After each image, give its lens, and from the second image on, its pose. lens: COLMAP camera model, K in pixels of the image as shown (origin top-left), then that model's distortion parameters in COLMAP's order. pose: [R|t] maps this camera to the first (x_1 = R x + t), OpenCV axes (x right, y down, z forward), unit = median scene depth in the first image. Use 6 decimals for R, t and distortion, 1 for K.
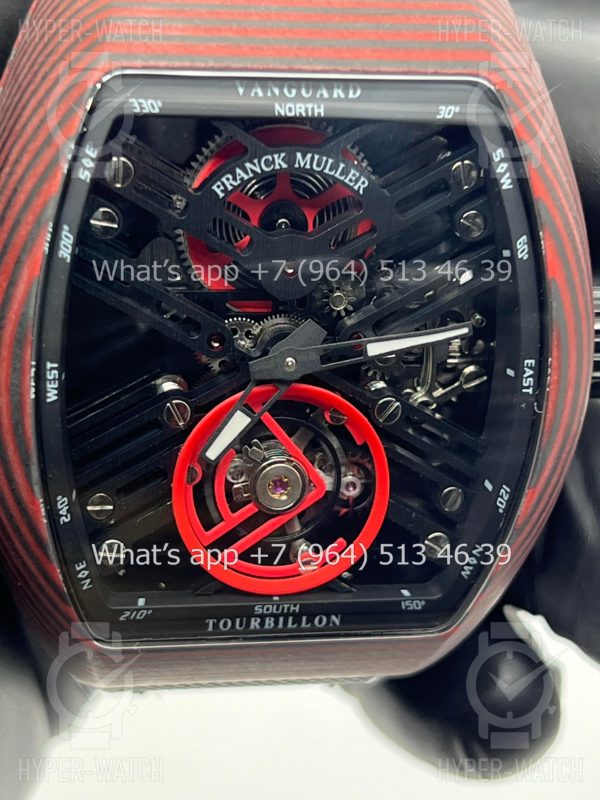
lens RADIAL K [[1920.0, 0, 300.9], [0, 1920.0, 399.4], [0, 0, 1]] dist [0.169000, 0.000000]
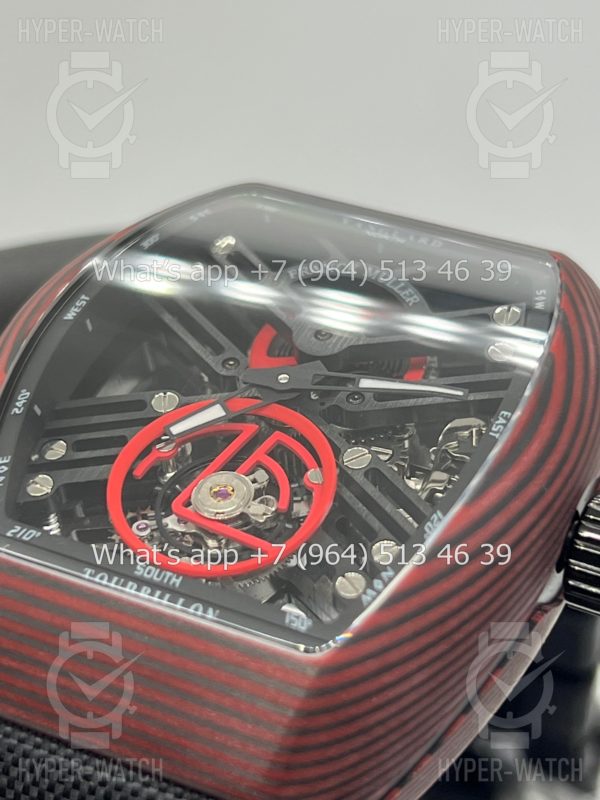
lens RADIAL K [[1920.0, 0, 297.0], [0, 1920.0, 397.6], [0, 0, 1]] dist [0.169000, 0.000000]
pose [[0.886563, 0.089305, -0.453906, 0.469615], [-0.448260, 0.408314, -0.795200, 0.801787], [0.114321, 0.908463, 0.402028, 0.601512]]
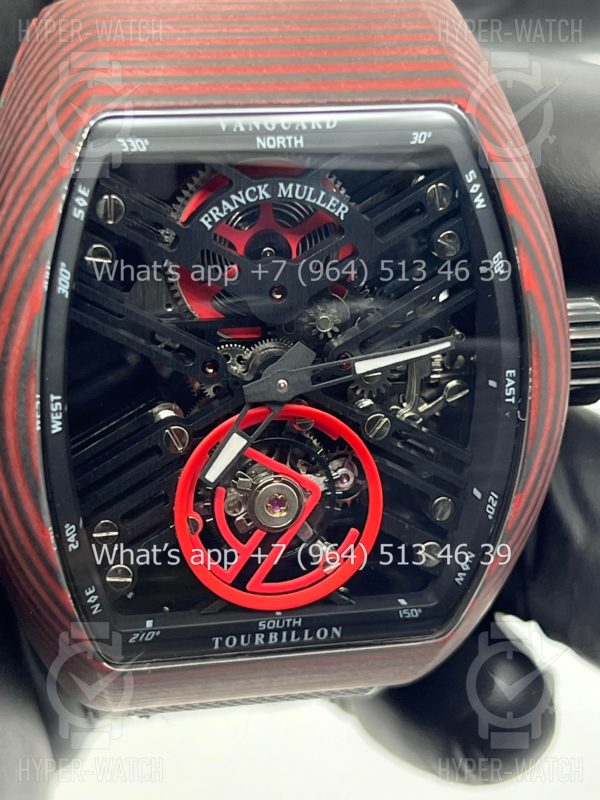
lens RADIAL K [[1920.0, 0, 304.1], [0, 1920.0, 399.8], [0, 0, 1]] dist [0.169000, 0.000000]
pose [[0.998274, -0.051373, 0.028444, -0.024033], [0.052081, 0.998336, -0.024743, 0.015665], [-0.027125, 0.026182, 0.999289, -0.040811]]
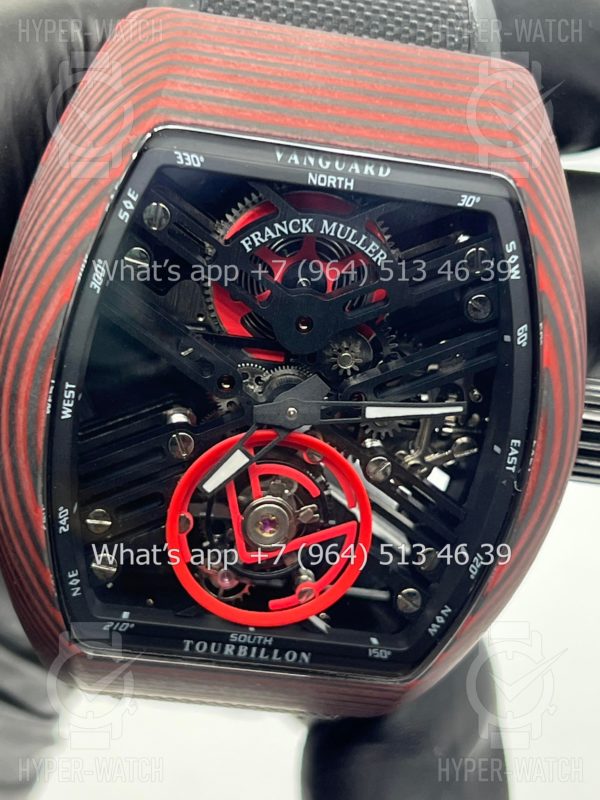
lens RADIAL K [[1920.0, 0, 305.4], [0, 1920.0, 391.3], [0, 0, 1]] dist [0.169000, 0.000000]
pose [[0.990220, 0.135741, -0.032218, 0.034652], [-0.136187, 0.990609, -0.012085, -0.018925], [0.030275, 0.016354, 0.999408, -0.067690]]
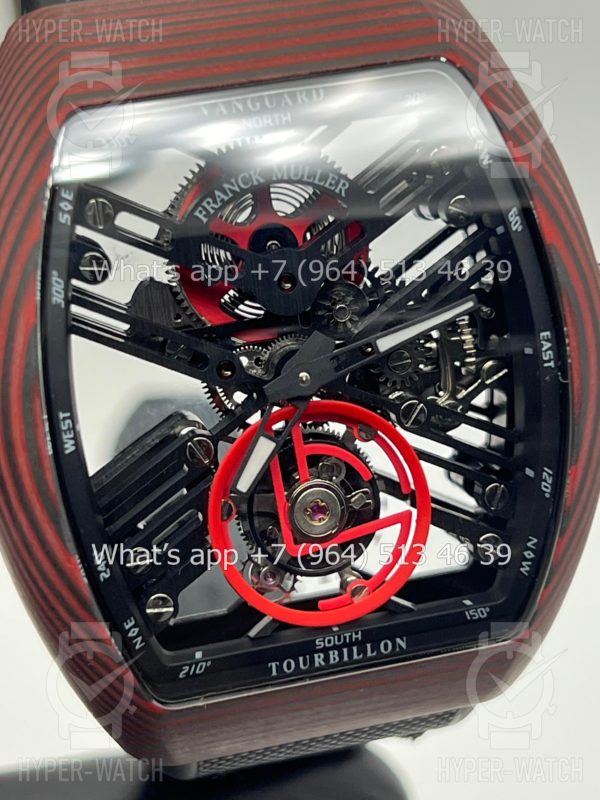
lens RADIAL K [[1920.0, 0, 300.0], [0, 1920.0, 401.0], [0, 0, 1]] dist [0.169000, 0.000000]
pose [[0.983366, -0.181154, -0.013208, 0.003090], [0.177979, 0.975538, -0.129033, 0.119359], [0.036260, 0.124536, 0.991552, 0.029470]]
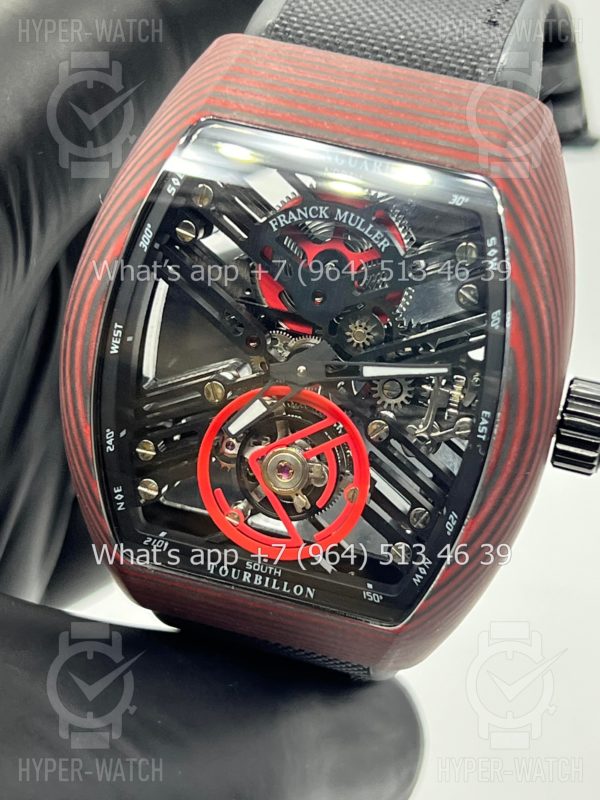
lens RADIAL K [[1920.0, 0, 297.2], [0, 1920.0, 398.0], [0, 0, 1]] dist [0.169000, 0.000000]
pose [[0.918353, 0.216708, -0.331159, 0.416837], [-0.252521, 0.965150, -0.068691, 0.086576], [0.304732, 0.146707, 0.941071, -0.190264]]
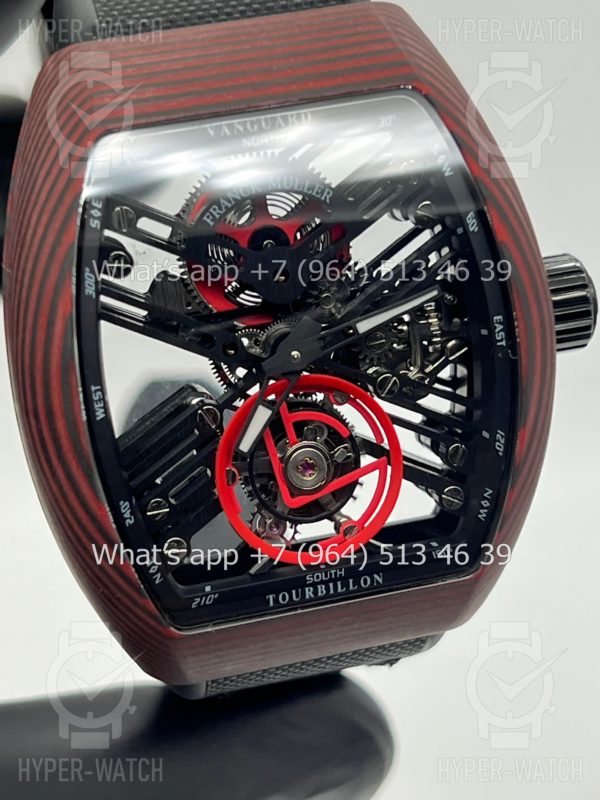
lens RADIAL K [[1920.0, 0, 299.4], [0, 1920.0, 405.1], [0, 0, 1]] dist [0.169000, 0.000000]
pose [[0.982617, -0.185253, -0.012056, 0.005150], [0.182771, 0.976746, -0.112079, 0.142452], [0.032539, 0.107927, 0.993626, -0.157790]]
